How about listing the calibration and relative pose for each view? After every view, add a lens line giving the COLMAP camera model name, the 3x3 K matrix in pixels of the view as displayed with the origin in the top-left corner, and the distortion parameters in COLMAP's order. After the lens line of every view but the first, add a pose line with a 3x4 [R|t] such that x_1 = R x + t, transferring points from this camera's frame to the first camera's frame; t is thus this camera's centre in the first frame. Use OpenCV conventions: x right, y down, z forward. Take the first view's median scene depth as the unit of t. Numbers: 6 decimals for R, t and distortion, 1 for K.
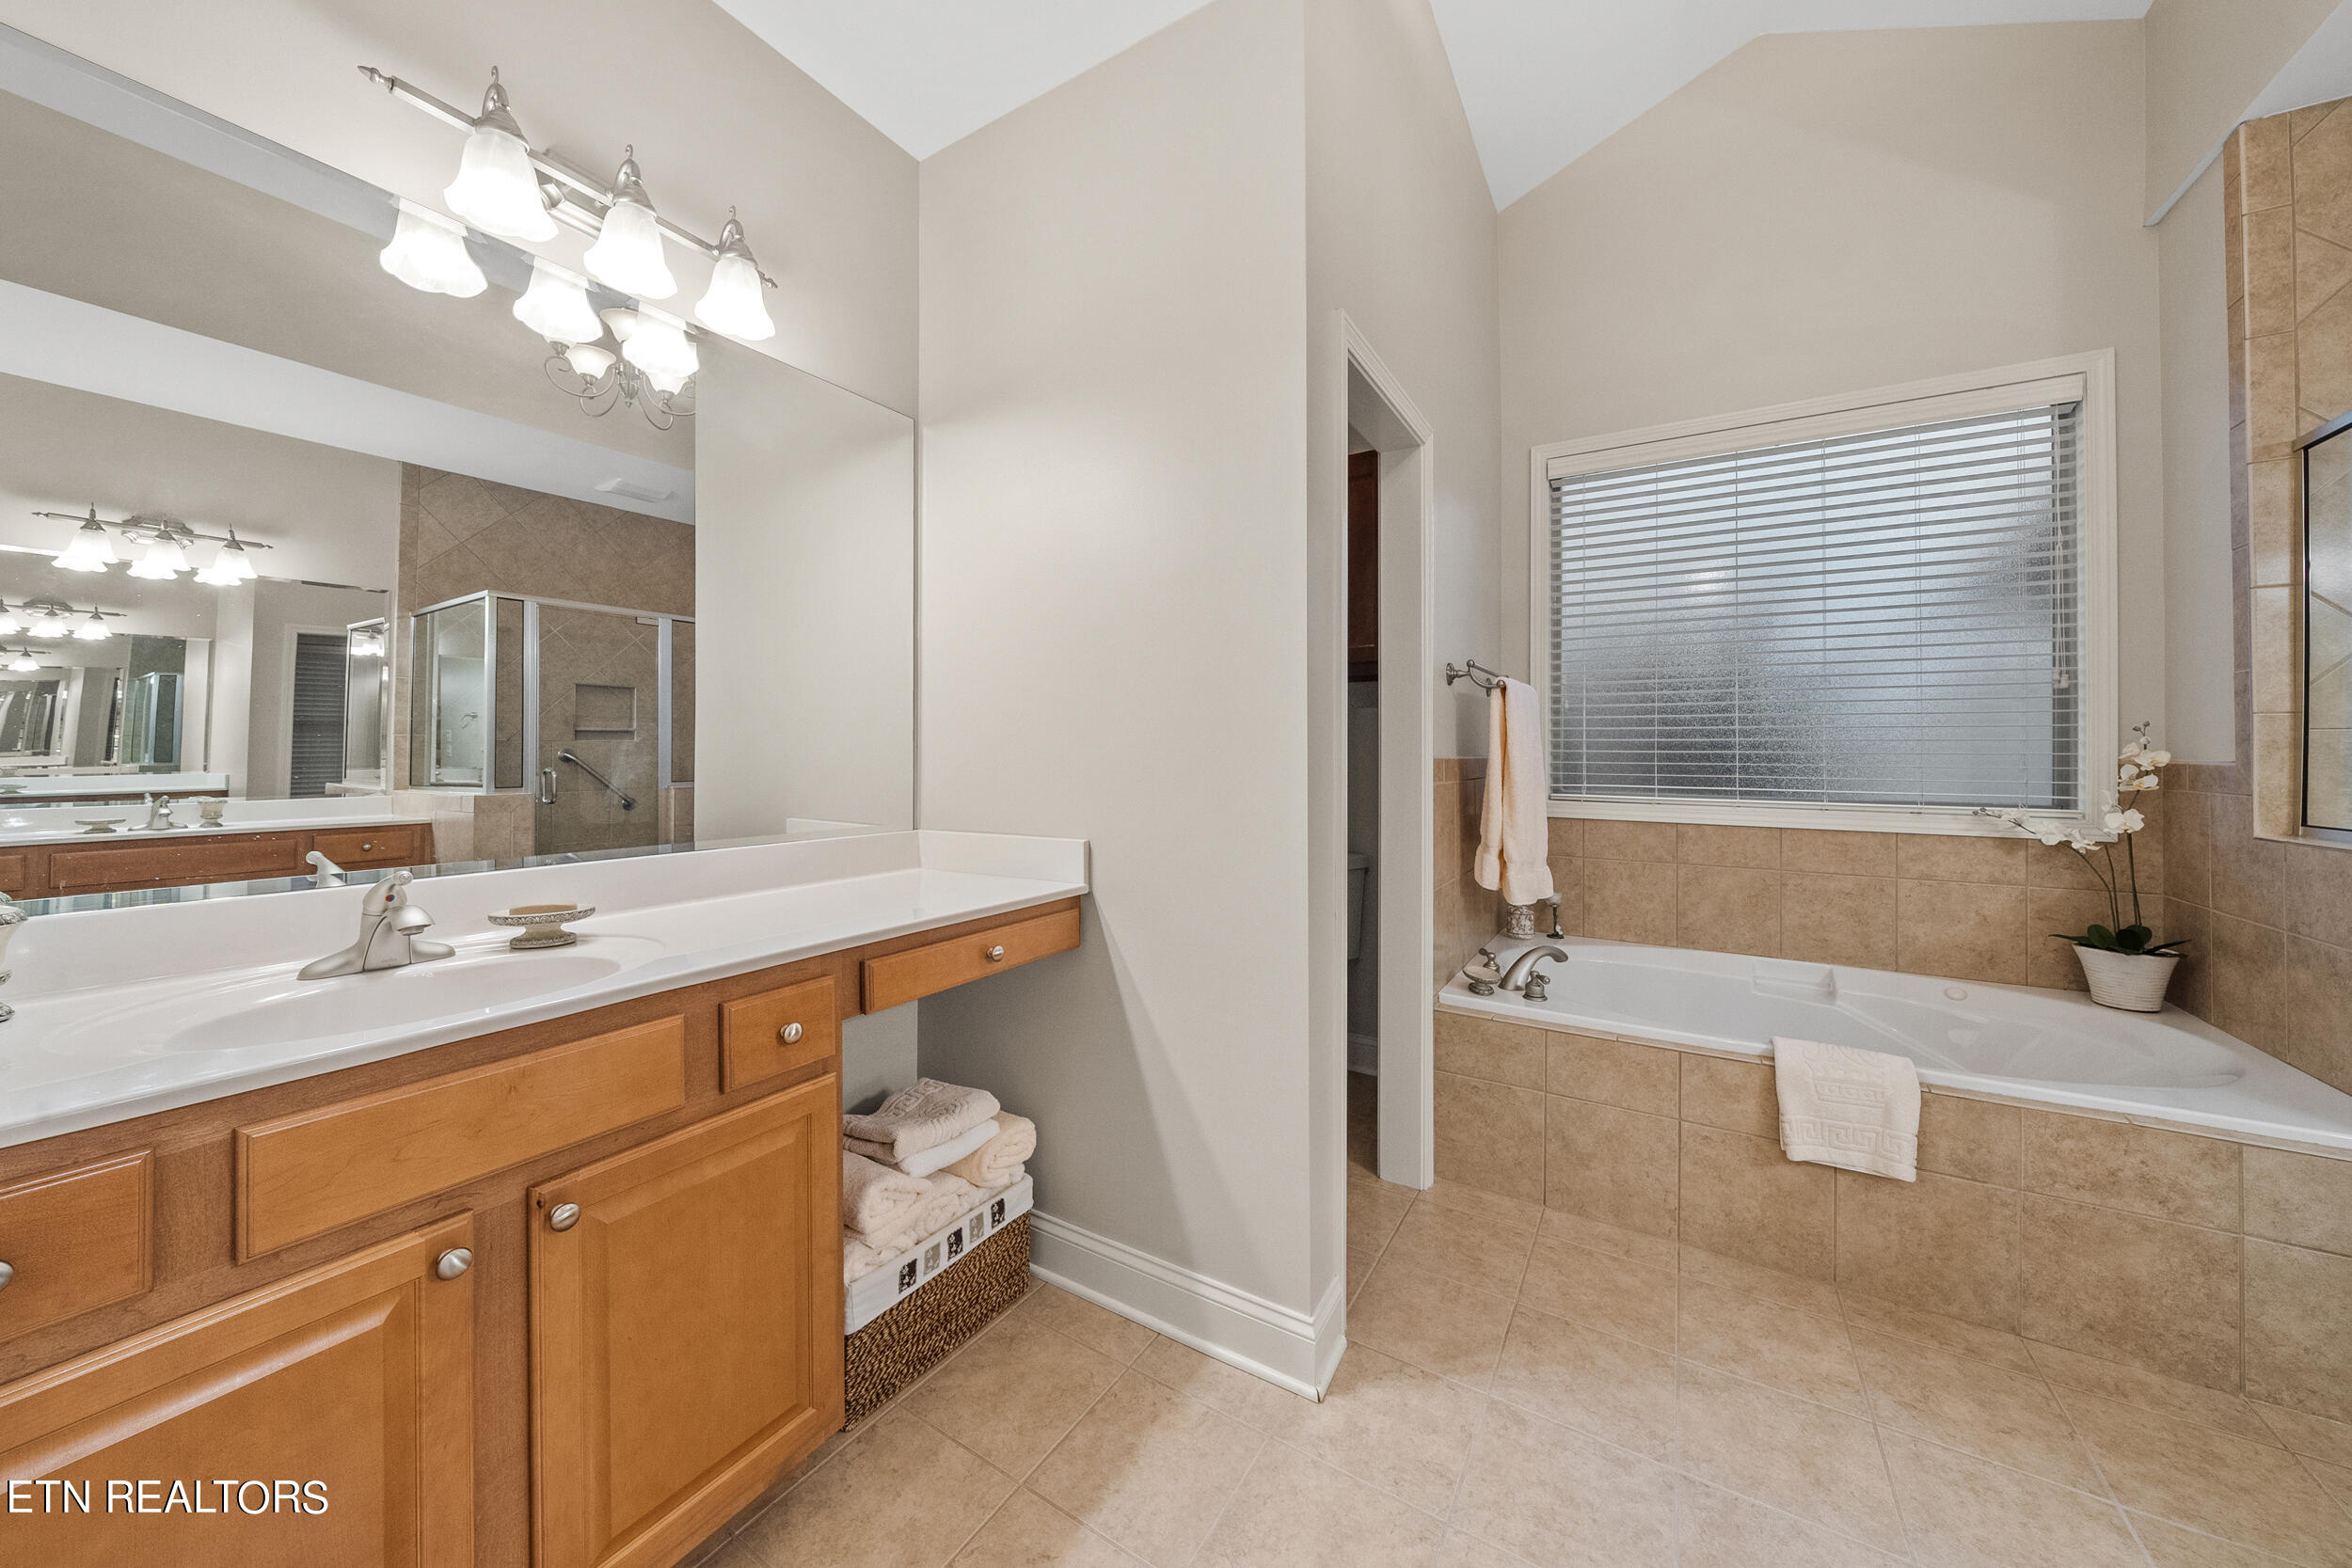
lens RADIAL K [[805.0, 0, 1178.5], [0, 805.0, 740.6], [0, 0, 1]] dist [-0.005059, 0.000143]
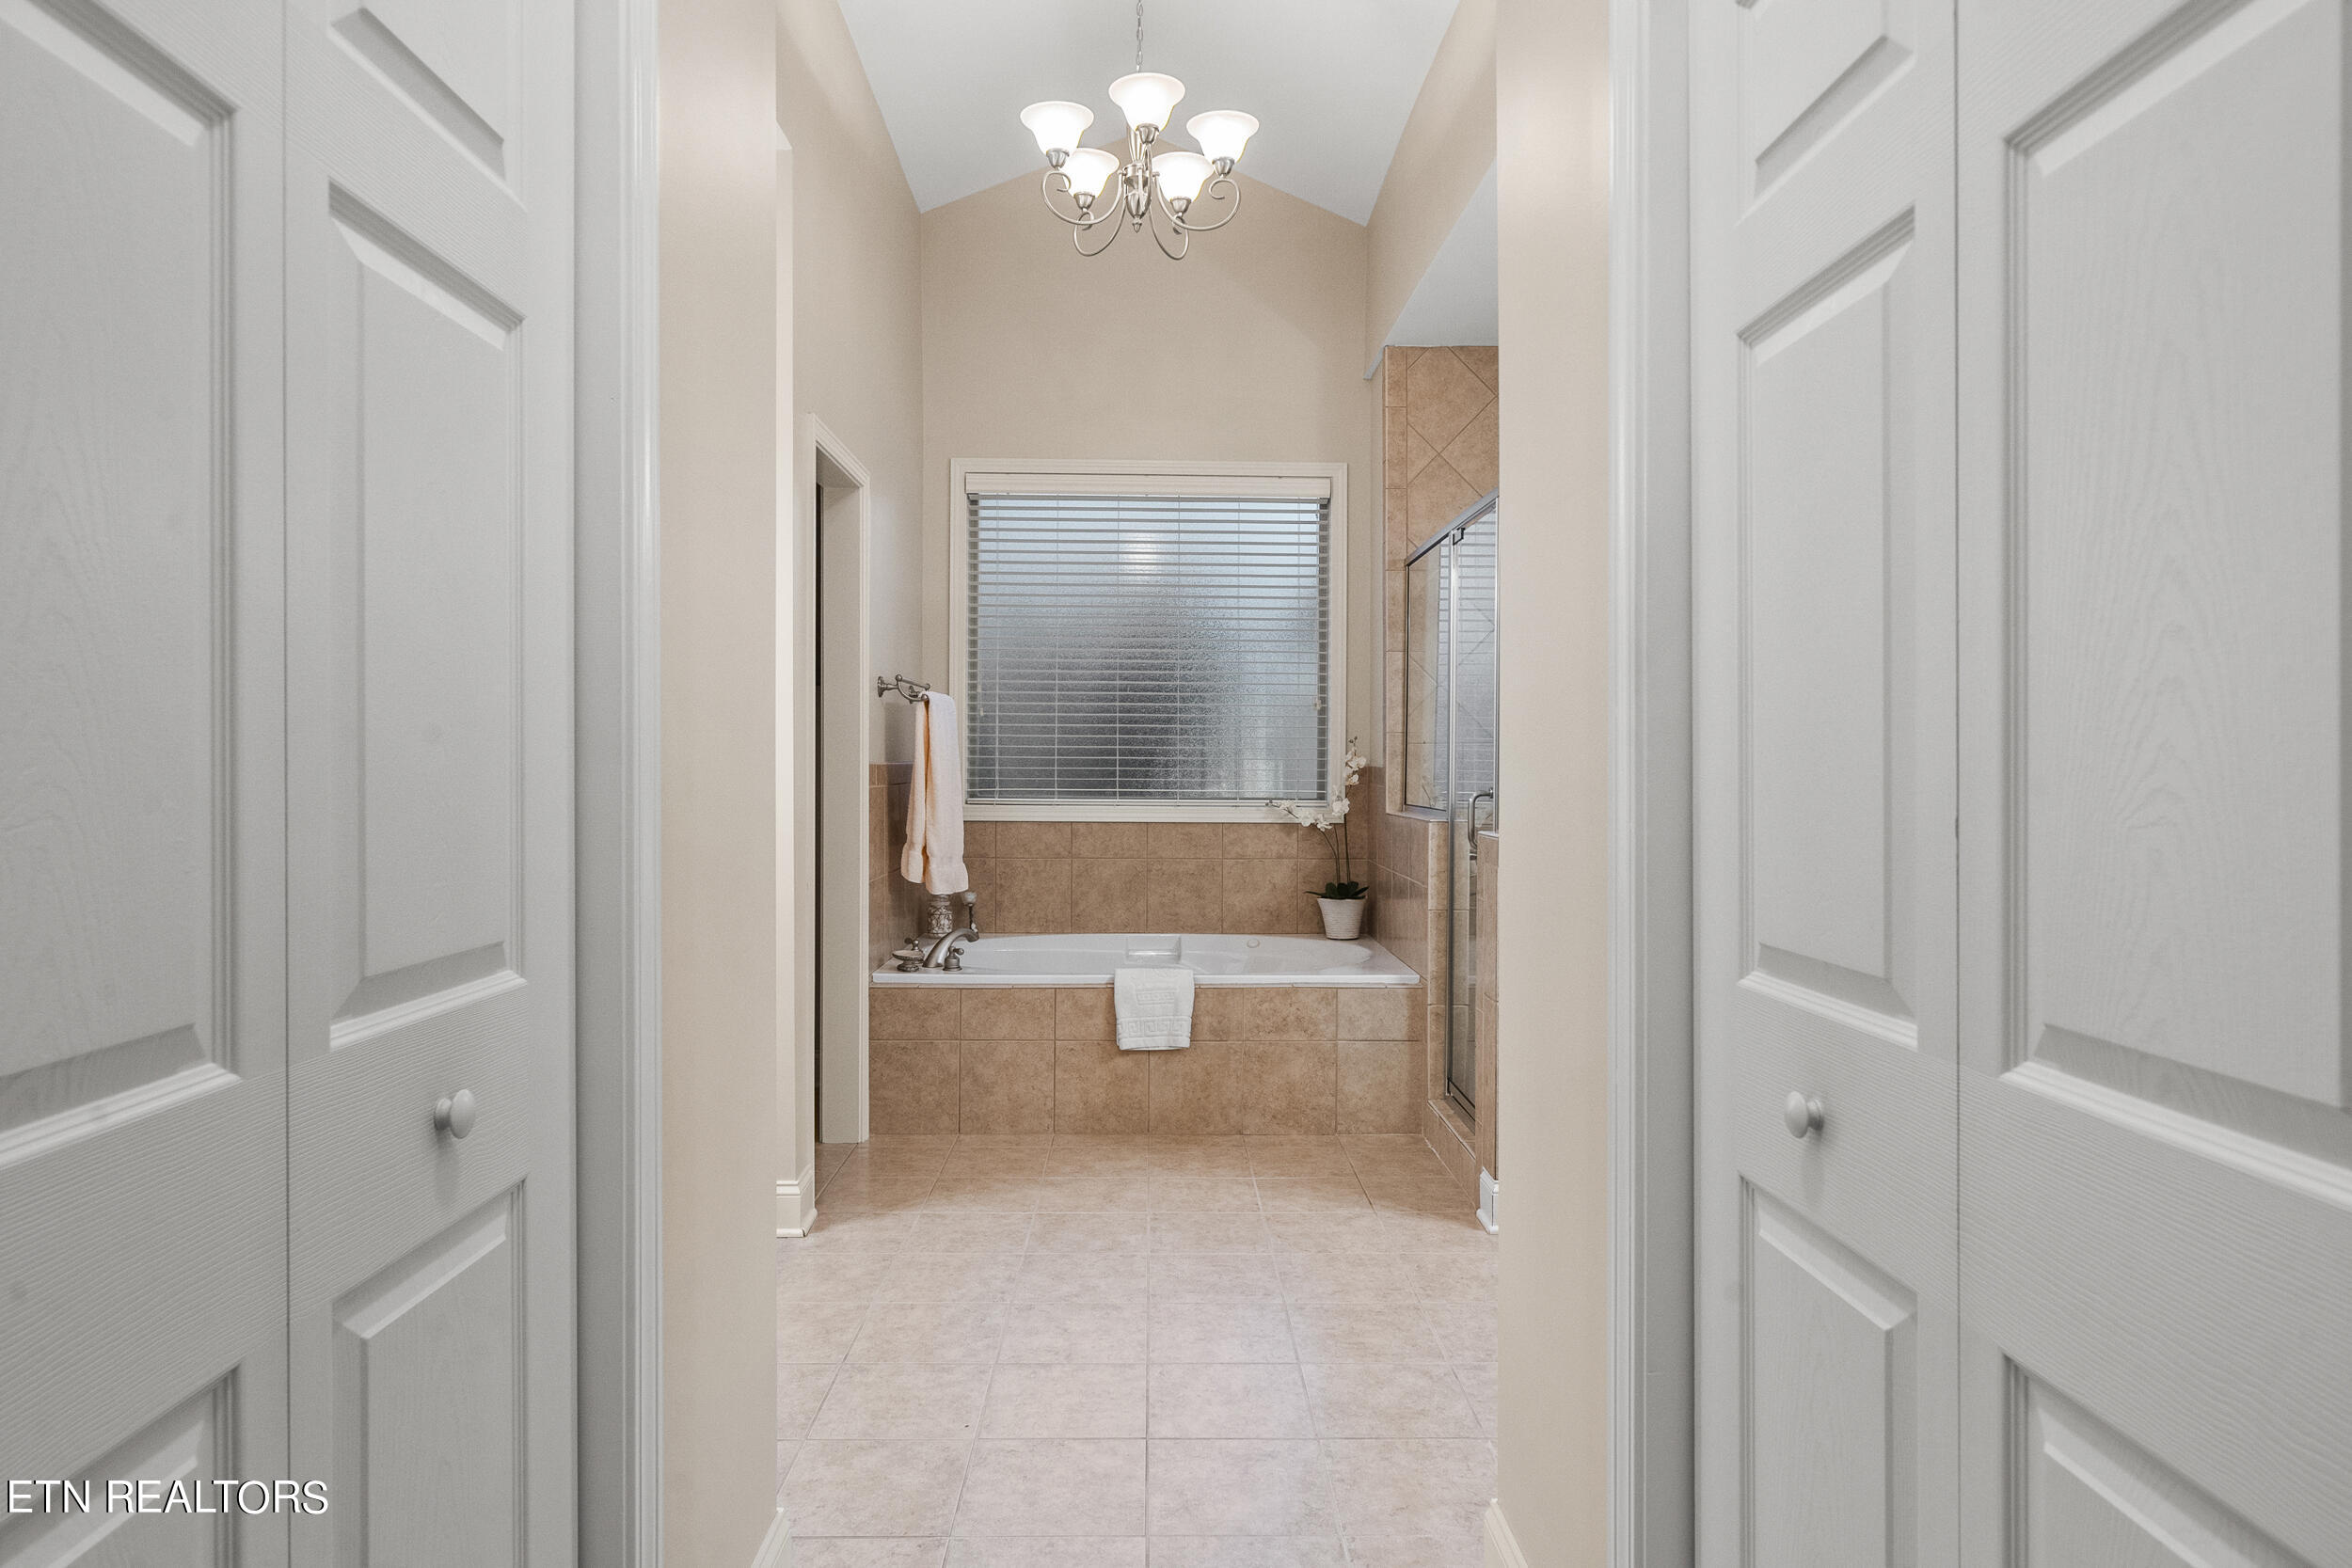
lens RADIAL K [[1358.8, 0, 1174.8], [0, 1358.8, 765.9], [0, 0, 1]] dist [-0.004189, -0.000068]
pose [[0.838235, -0.004684, 0.545290, -0.365594], [-0.006922, 0.999791, 0.019229, -0.015247], [-0.545266, -0.019893, 0.838027, -0.835938]]
